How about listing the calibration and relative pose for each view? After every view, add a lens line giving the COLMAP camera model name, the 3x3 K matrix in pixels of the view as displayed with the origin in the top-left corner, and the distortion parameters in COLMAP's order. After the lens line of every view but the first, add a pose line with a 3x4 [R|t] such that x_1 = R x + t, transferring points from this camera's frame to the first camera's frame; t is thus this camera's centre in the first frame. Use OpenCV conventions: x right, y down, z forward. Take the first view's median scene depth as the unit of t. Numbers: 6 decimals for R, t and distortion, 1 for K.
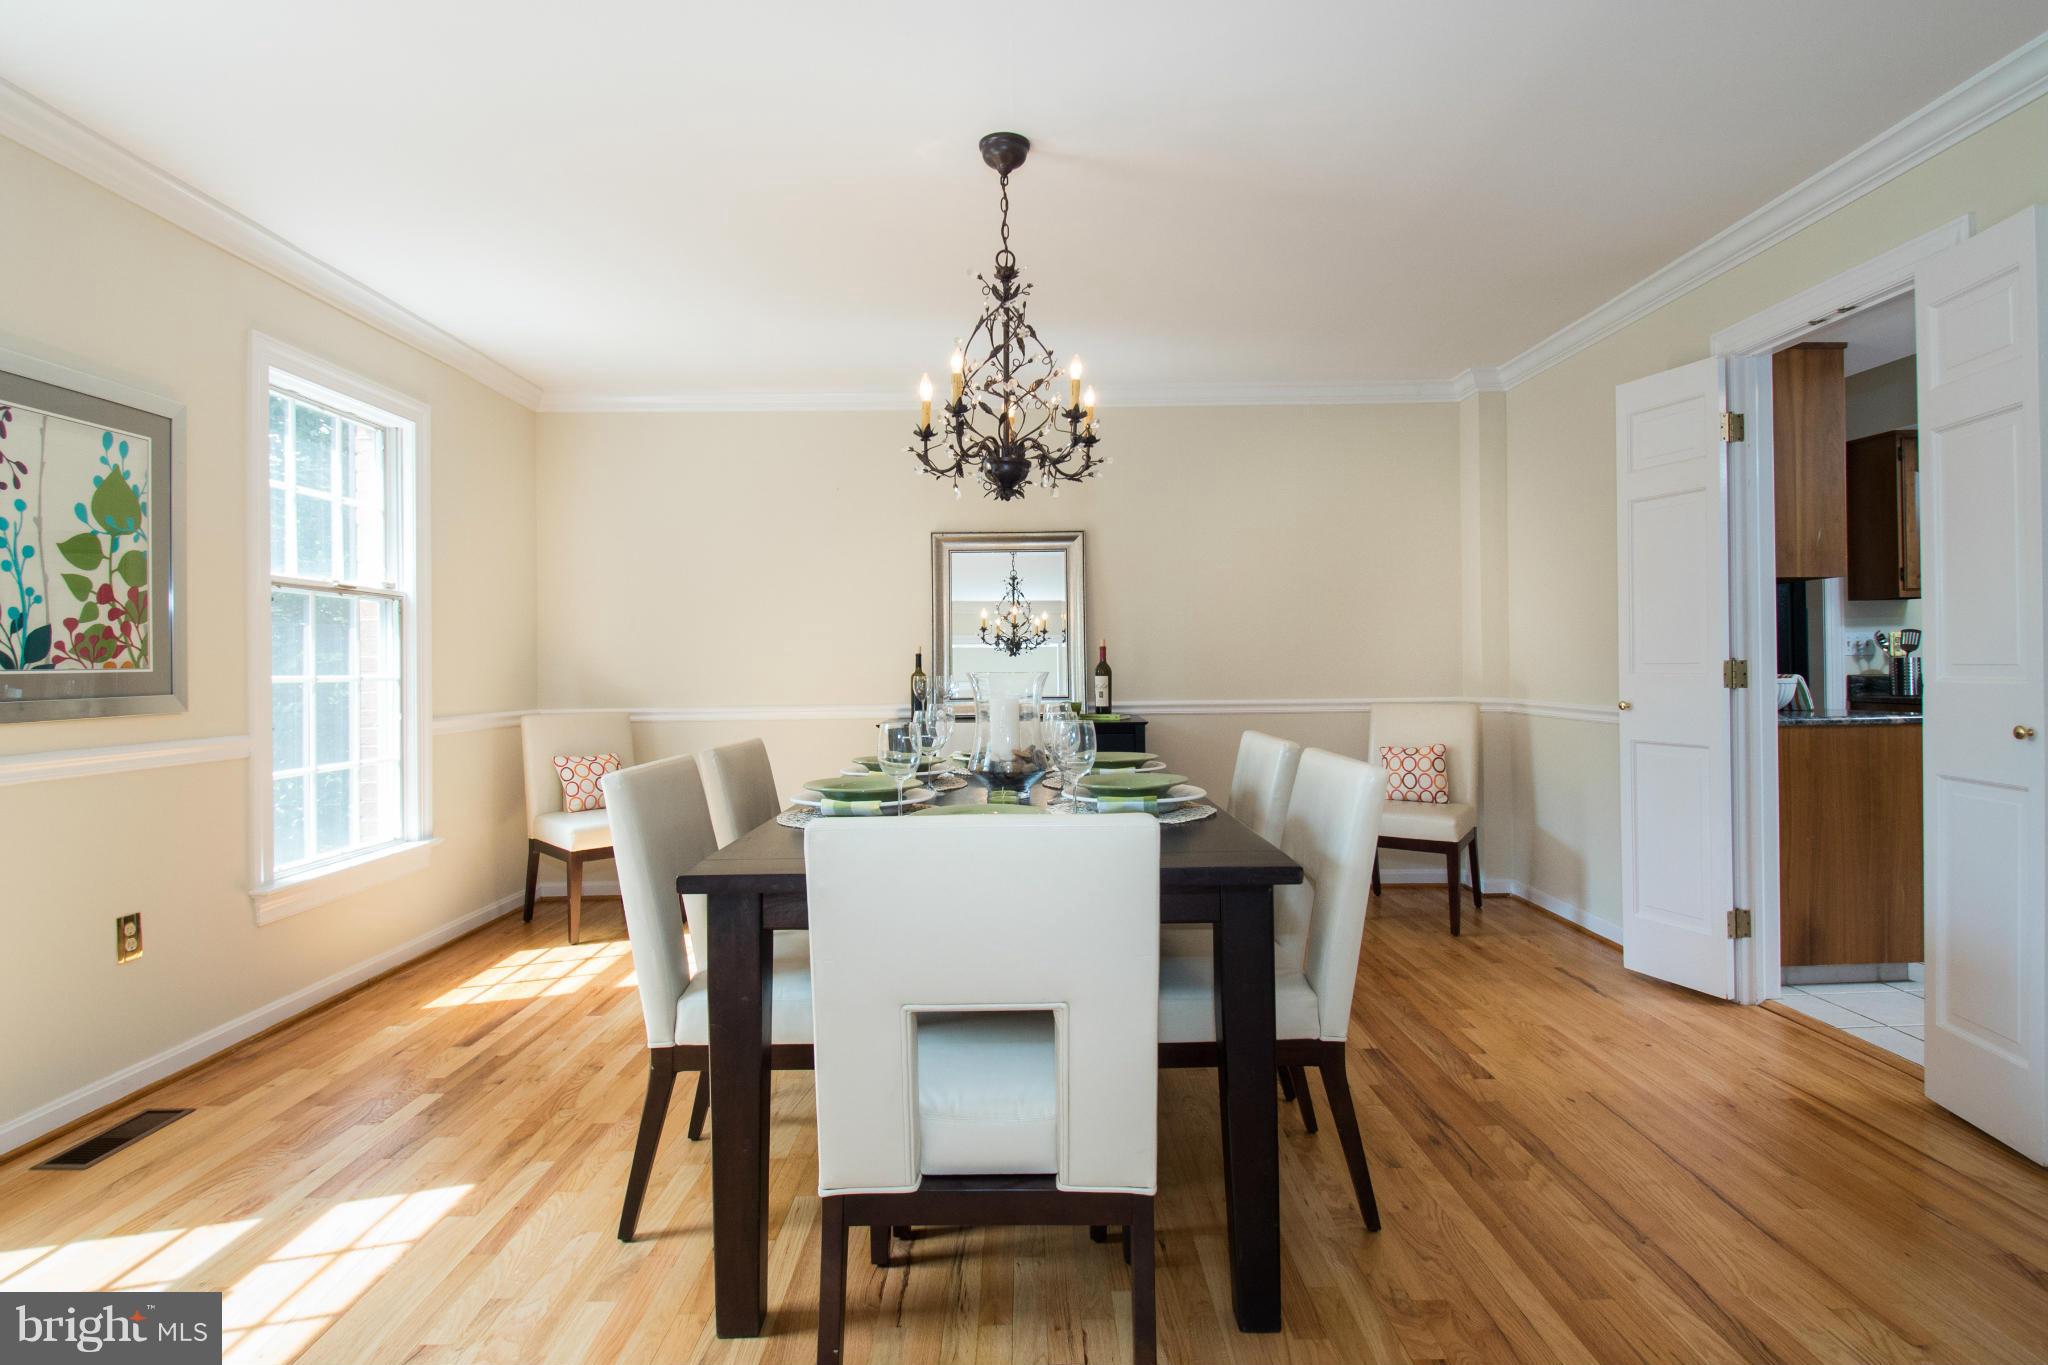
lens RADIAL K [[1030.6, 0, 1037.7], [0, 1030.6, 664.9], [0, 0, 1]] dist [0.065341, -0.050818]
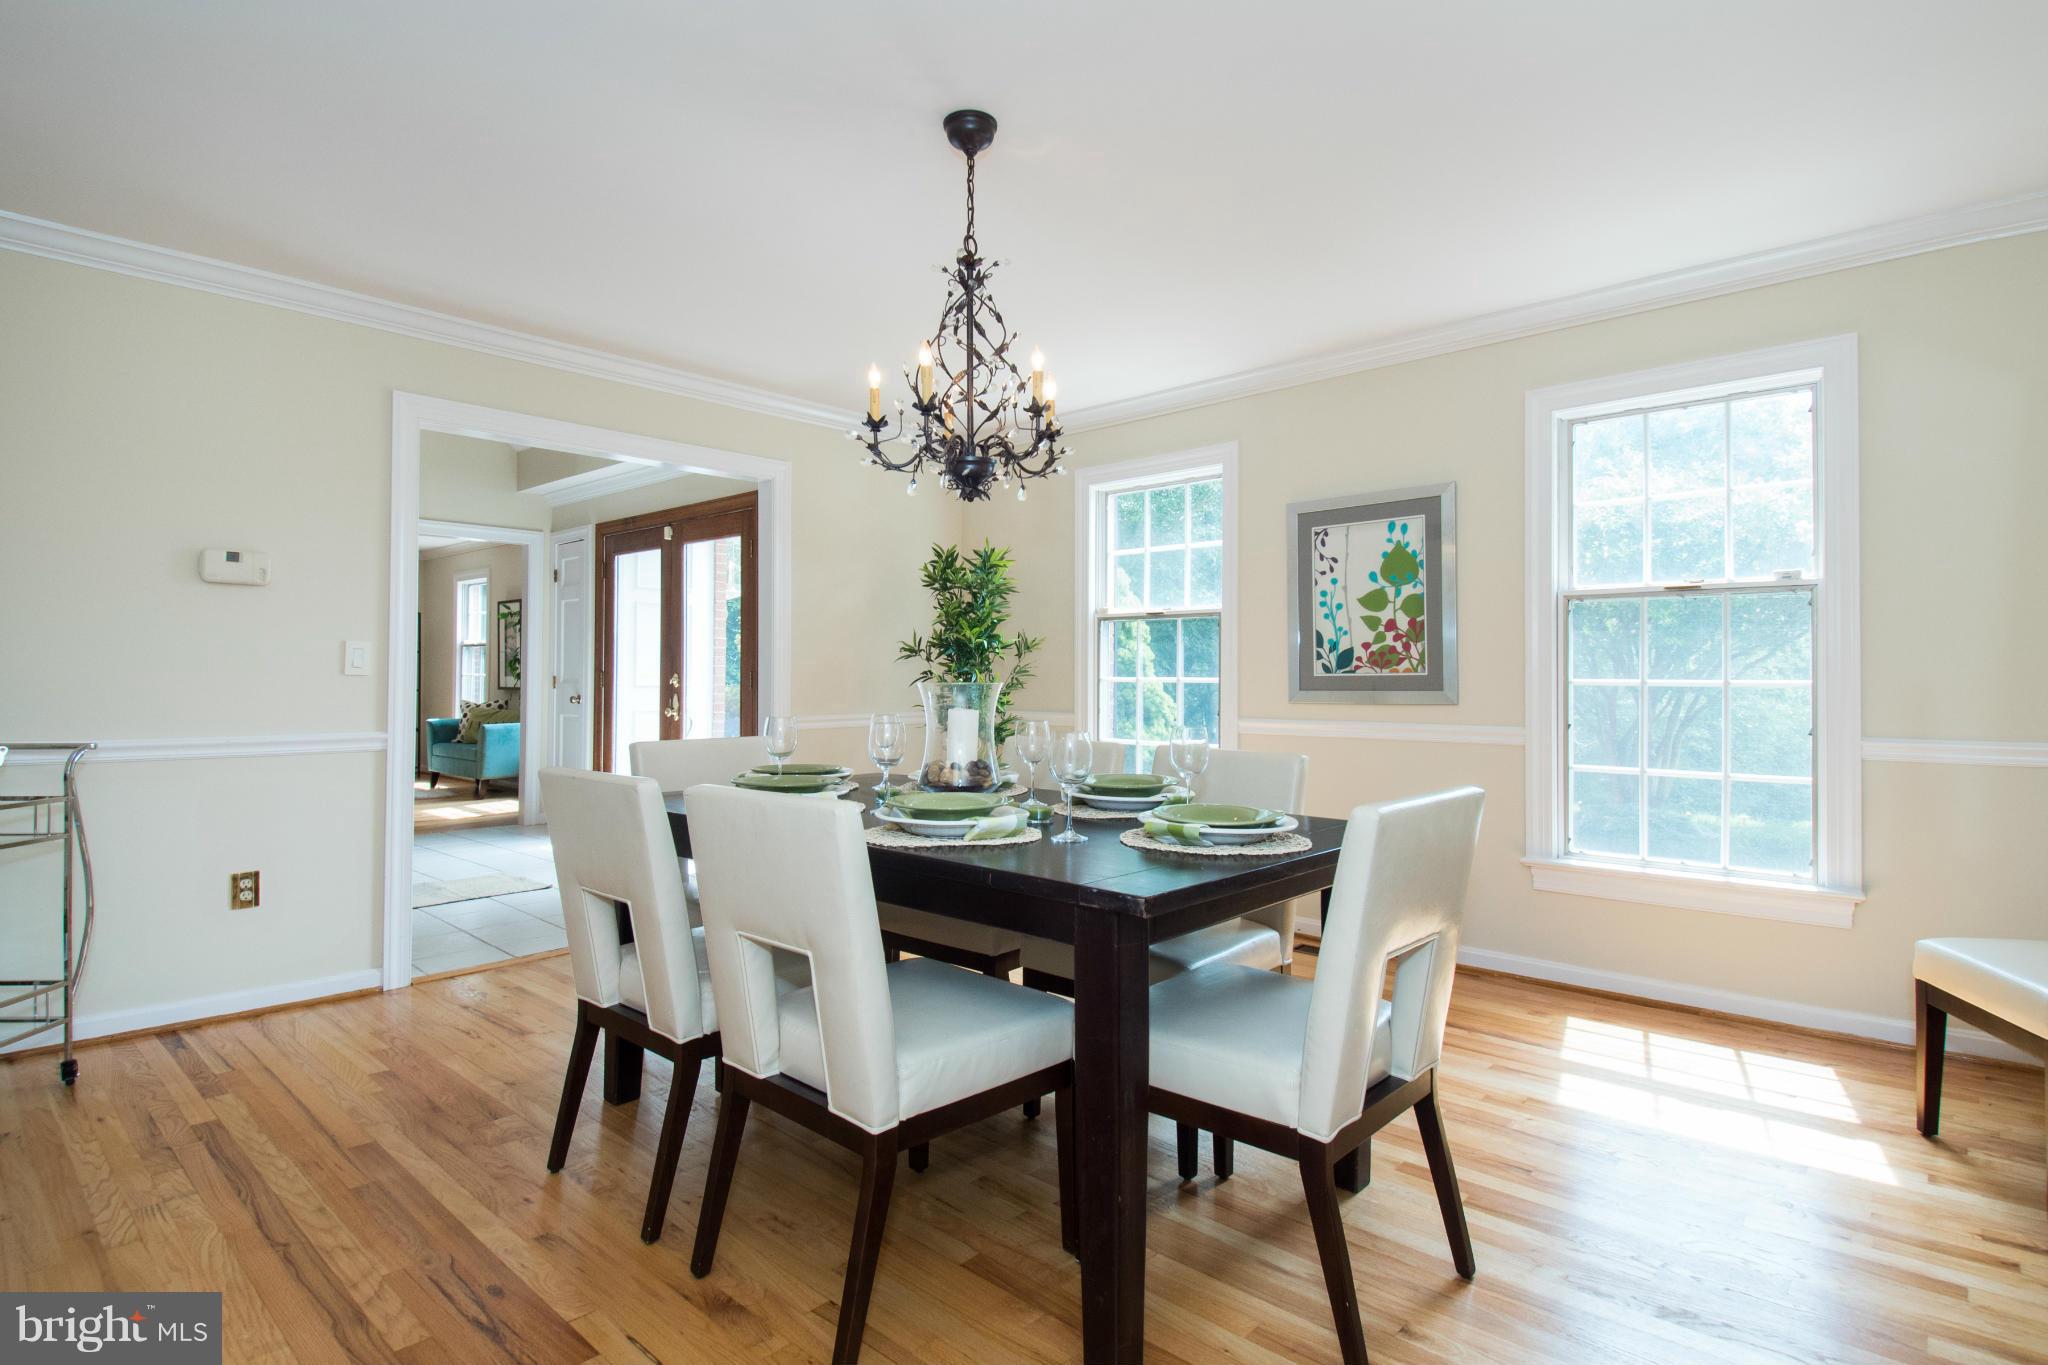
lens RADIAL K [[1030.6, 0, 1037.7], [0, 1030.6, 664.9], [0, 0, 1]] dist [0.065341, -0.050818]
pose [[-0.676945, 0.003338, -0.736026, 0.615245], [0.008178, 0.999962, -0.002986, -0.007869], [0.735988, -0.008040, -0.676947, 1.666302]]
